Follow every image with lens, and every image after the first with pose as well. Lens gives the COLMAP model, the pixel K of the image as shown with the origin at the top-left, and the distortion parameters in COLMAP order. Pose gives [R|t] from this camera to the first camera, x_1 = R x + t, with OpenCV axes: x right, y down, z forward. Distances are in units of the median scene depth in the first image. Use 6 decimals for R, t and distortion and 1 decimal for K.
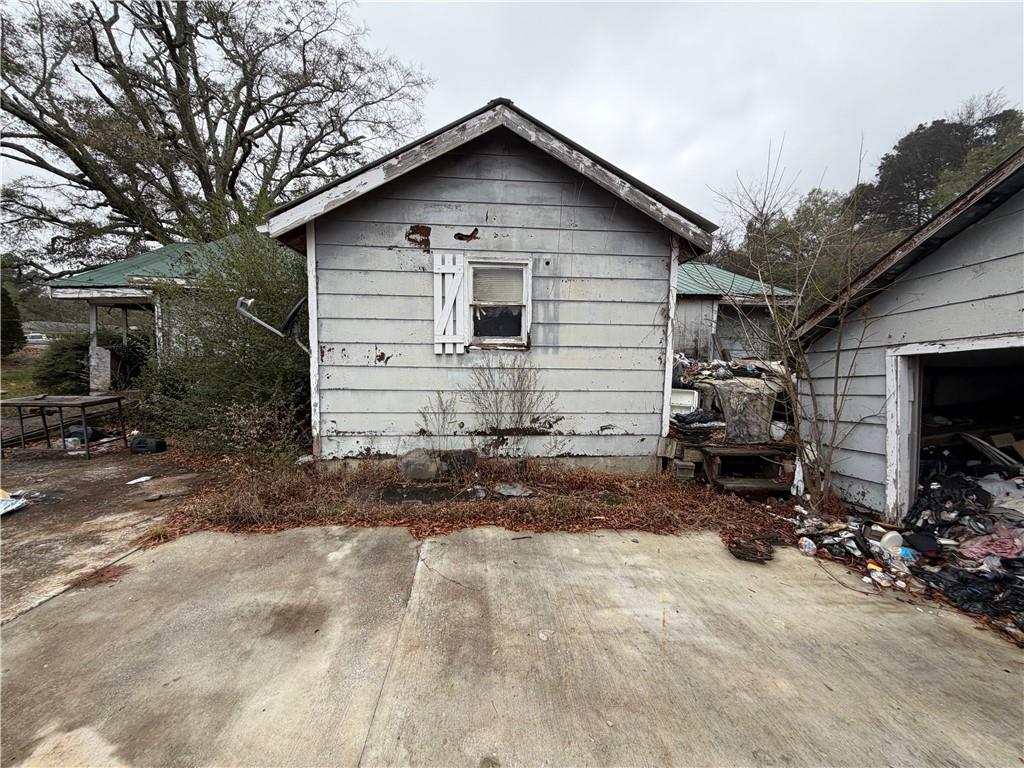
lens RADIAL K [[409.0, 0, 510.1], [0, 409.0, 382.8], [0, 0, 1]] dist [-0.000550, 0.000093]
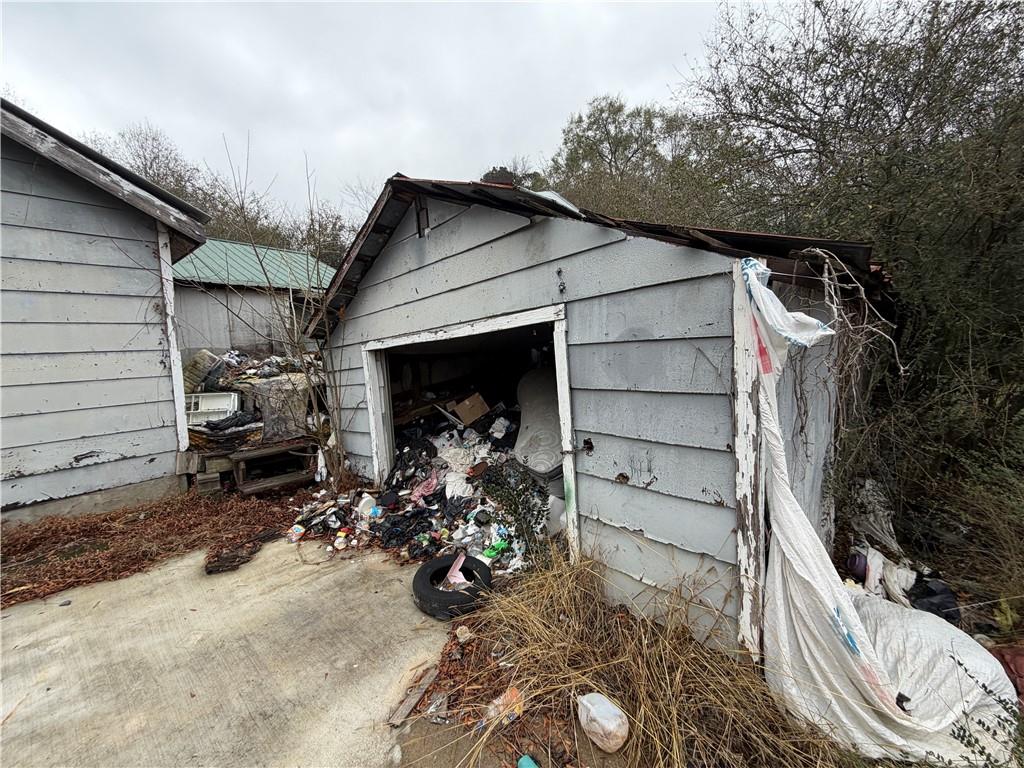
lens RADIAL K [[409.0, 0, 510.1], [0, 409.0, 382.8], [0, 0, 1]] dist [-0.000550, 0.000093]
pose [[0.715512, -0.107371, 0.690300, 0.347908], [0.086150, 0.994138, 0.065334, -0.012314], [-0.693268, 0.012722, 0.720567, -0.139814]]
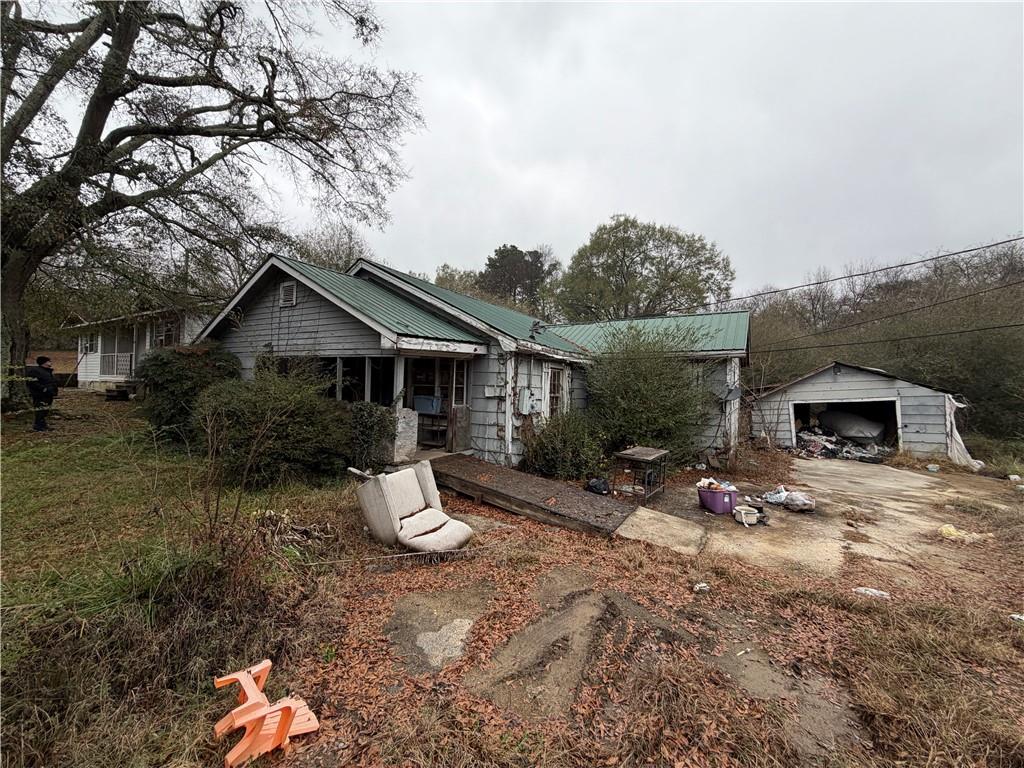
lens RADIAL K [[409.0, 0, 510.1], [0, 409.0, 382.8], [0, 0, 1]] dist [-0.000550, 0.000093]
pose [[0.593865, 0.006353, 0.804540, -3.160843], [0.049426, 0.997792, -0.044362, -0.188538], [-0.803045, 0.066110, 0.592239, 0.726734]]
